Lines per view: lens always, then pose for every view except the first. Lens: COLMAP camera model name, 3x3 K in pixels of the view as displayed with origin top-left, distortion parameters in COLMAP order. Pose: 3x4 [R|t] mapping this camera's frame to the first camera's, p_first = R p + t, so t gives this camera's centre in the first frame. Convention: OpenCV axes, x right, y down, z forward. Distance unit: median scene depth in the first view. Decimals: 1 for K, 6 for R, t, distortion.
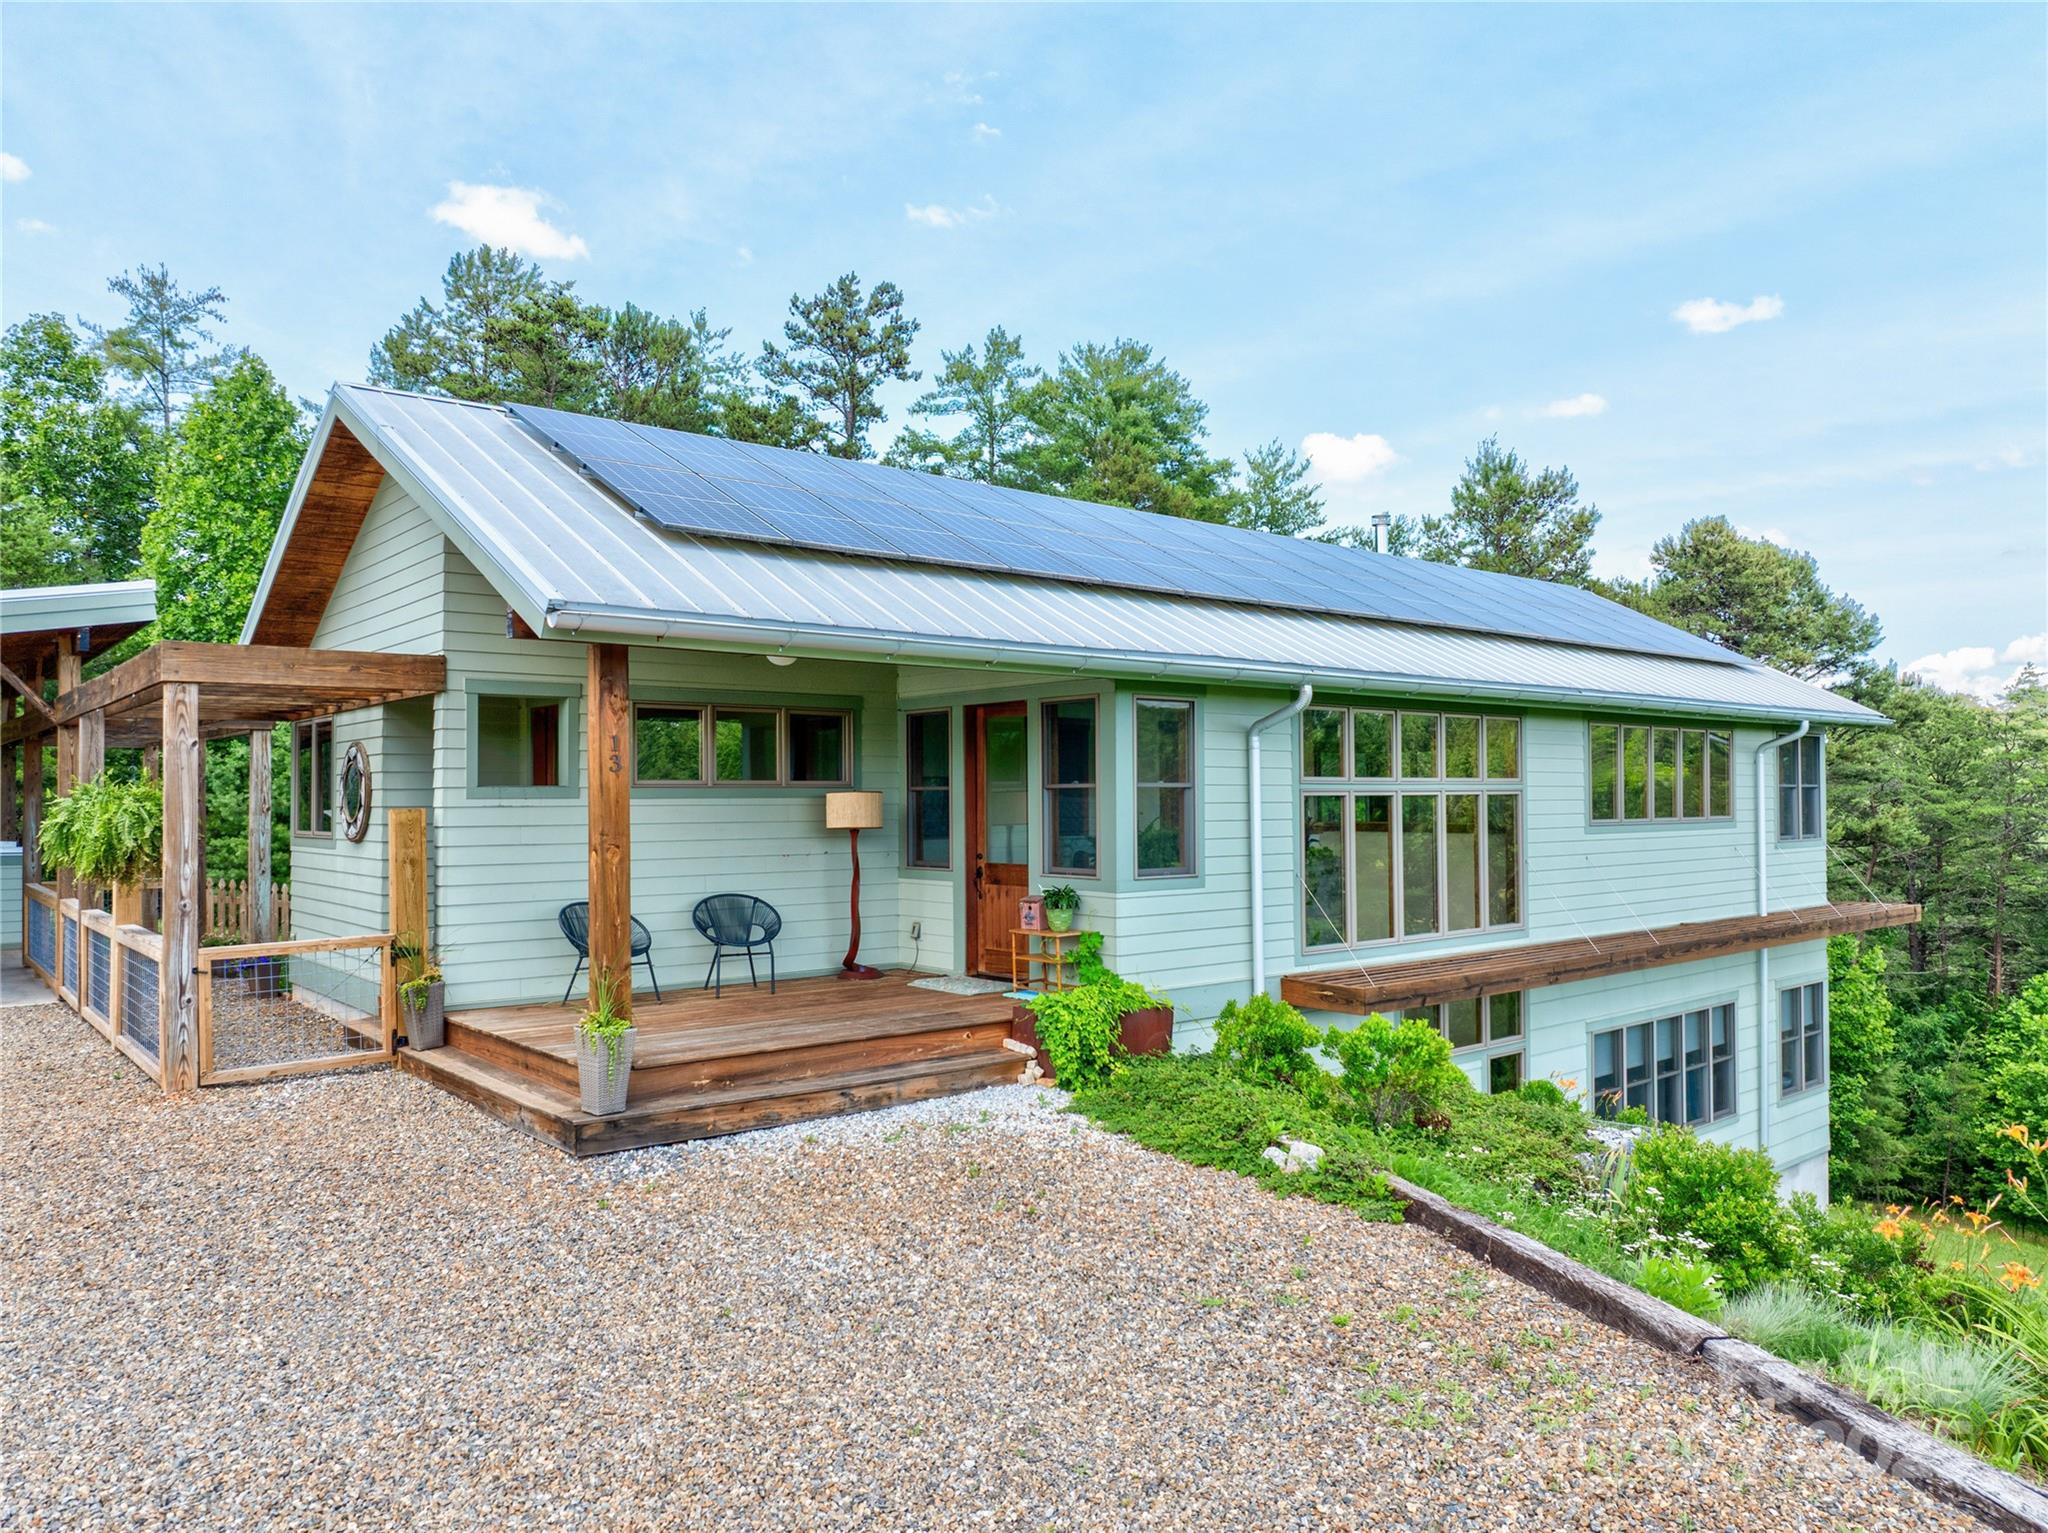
lens RADIAL K [[1450.7, 0, 1024.0], [0, 1450.7, 766.5], [0, 0, 1]] dist [-0.050957, 0.033480]
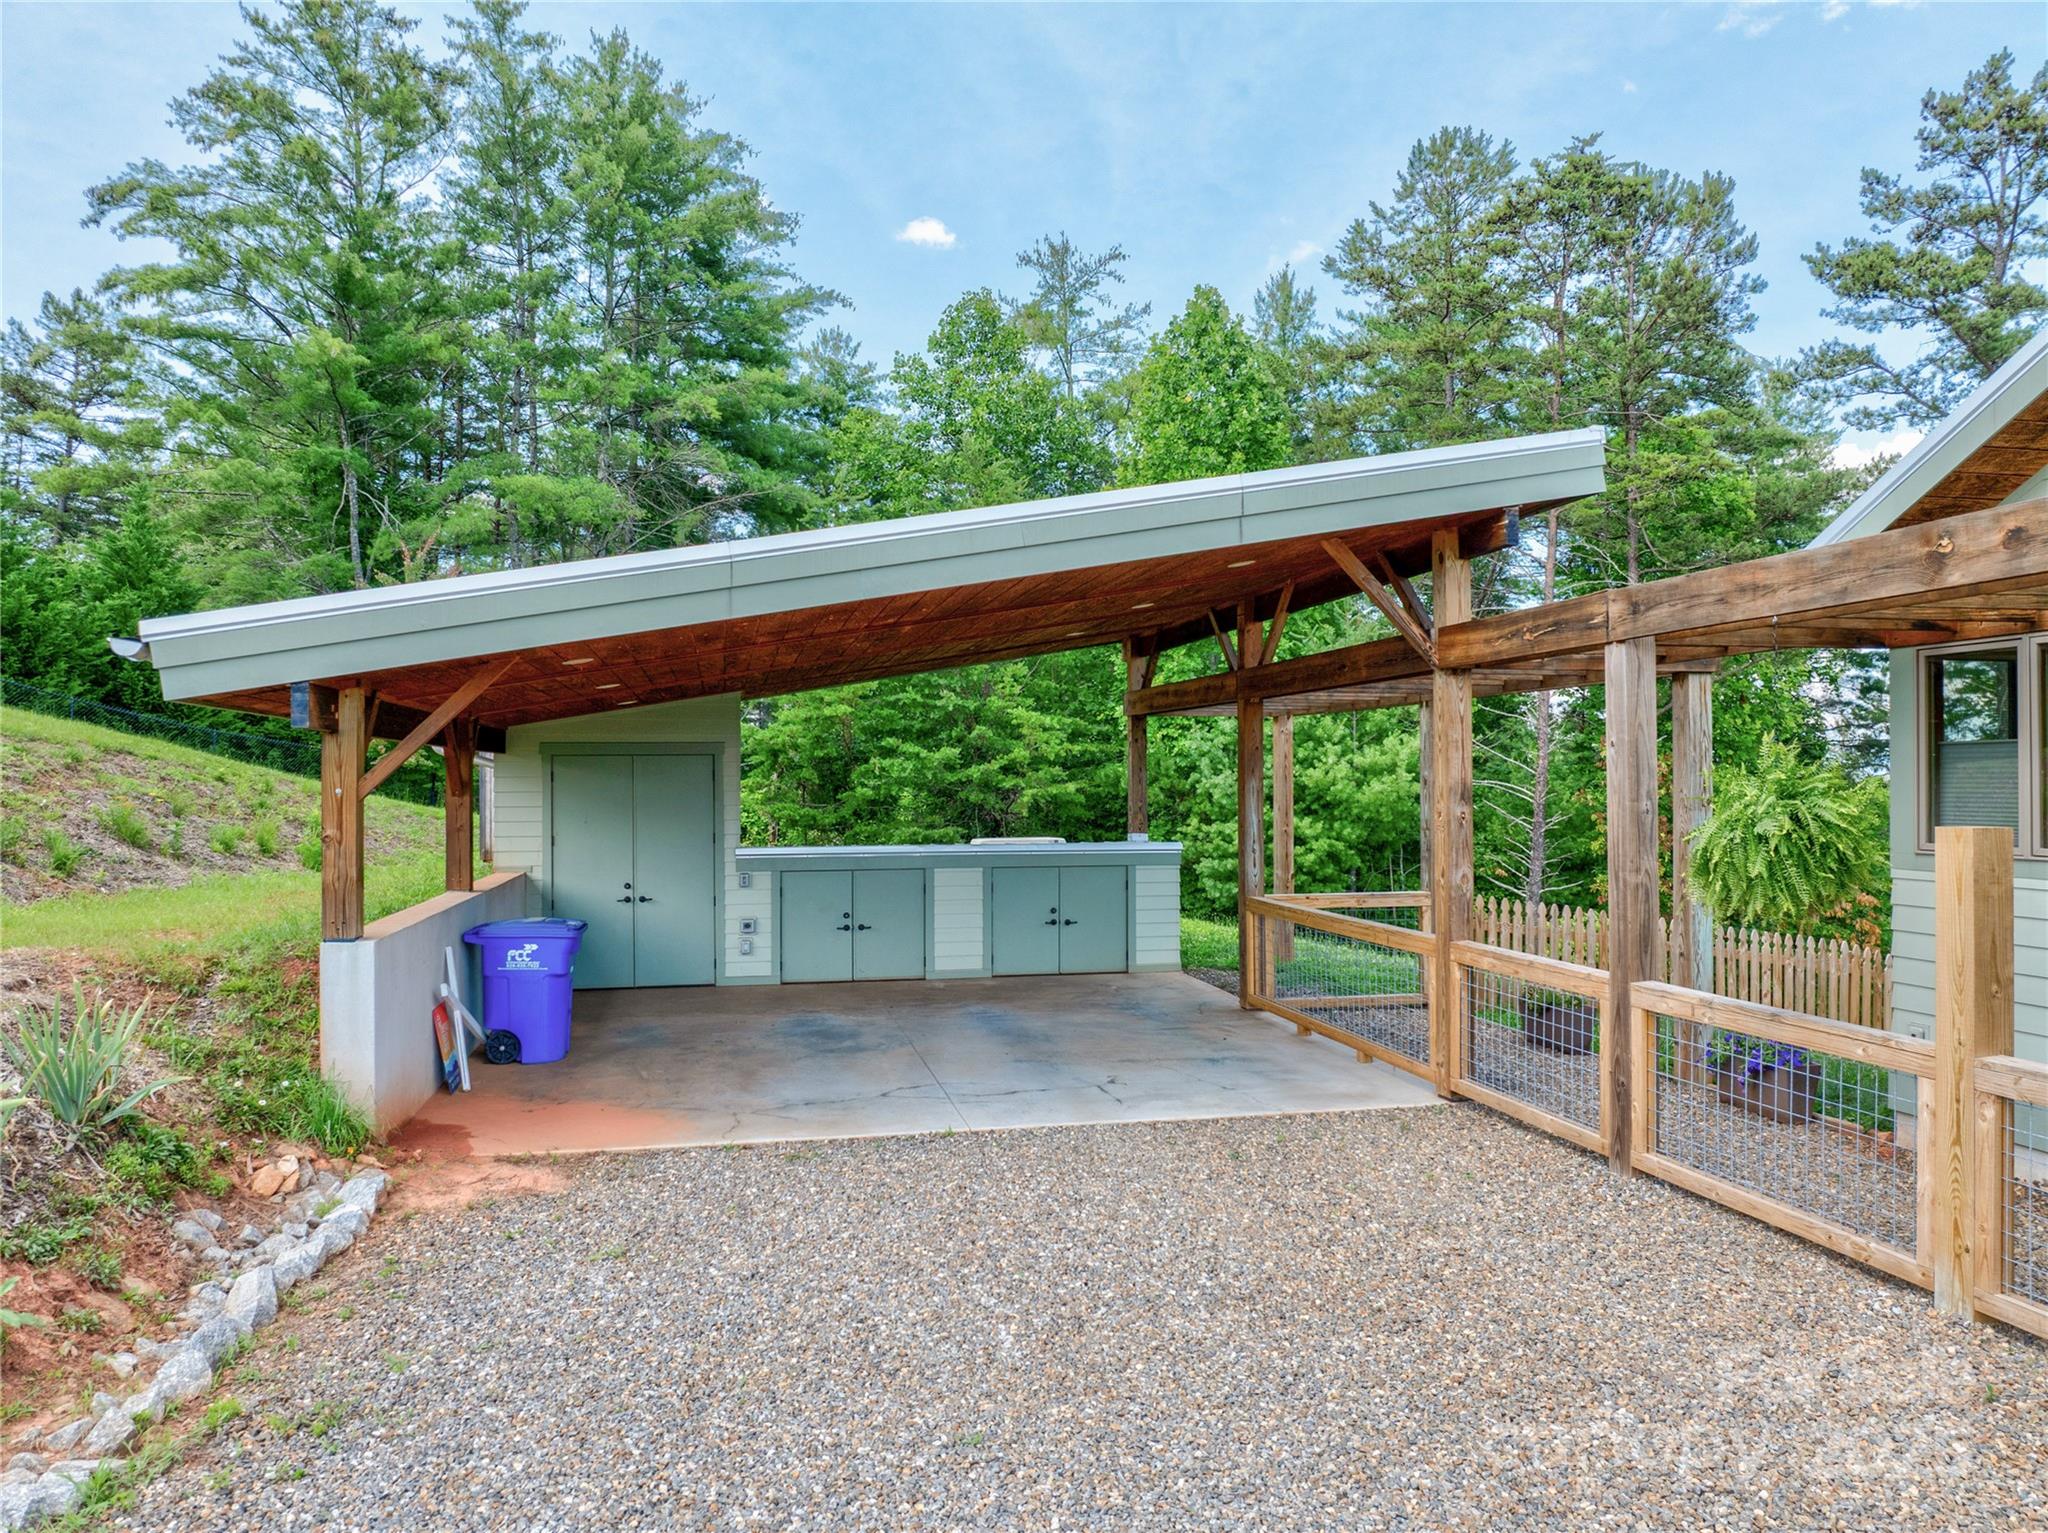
lens RADIAL K [[1450.7, 0, 1024.0], [0, 1450.7, 766.5], [0, 0, 1]] dist [-0.050957, 0.033480]
pose [[0.885776, -0.001267, -0.464112, -0.233968], [0.008159, 0.999884, 0.012842, 0.002101], [0.464042, -0.015162, 0.885683, 0.145484]]
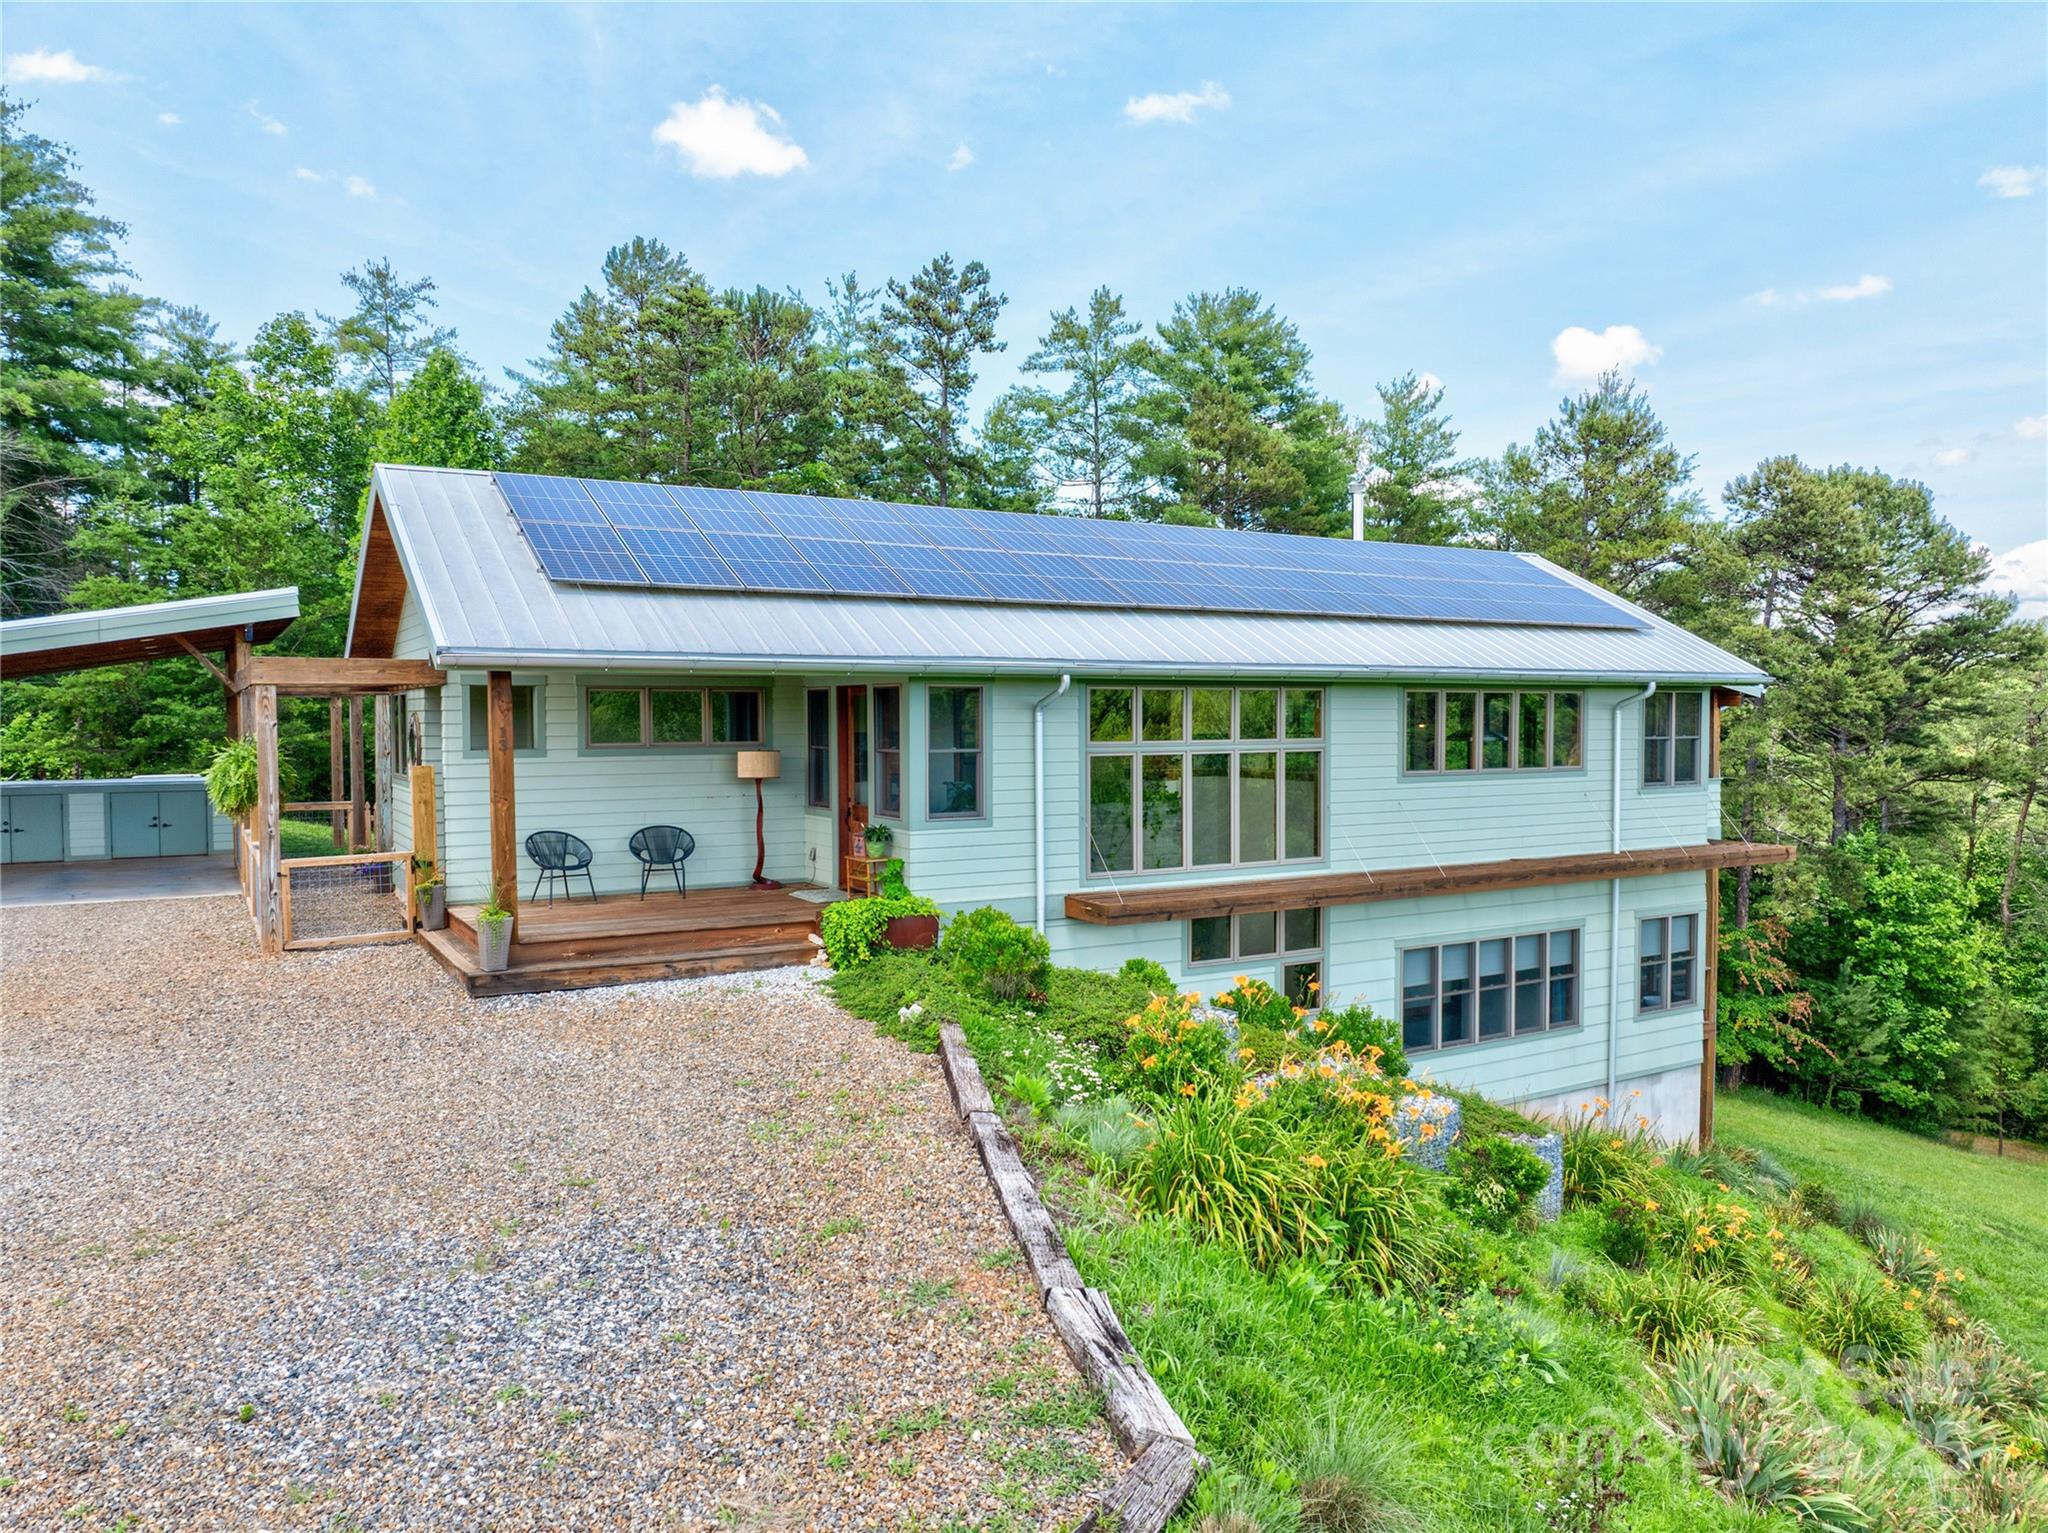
lens RADIAL K [[1450.7, 0, 1024.0], [0, 1450.7, 766.5], [0, 0, 1]] dist [-0.050957, 0.033480]
pose [[0.986998, 0.009301, -0.160460, 0.126491], [0.000337, 0.998203, 0.059927, -0.017861], [0.160729, -0.059202, 0.985221, -0.104559]]
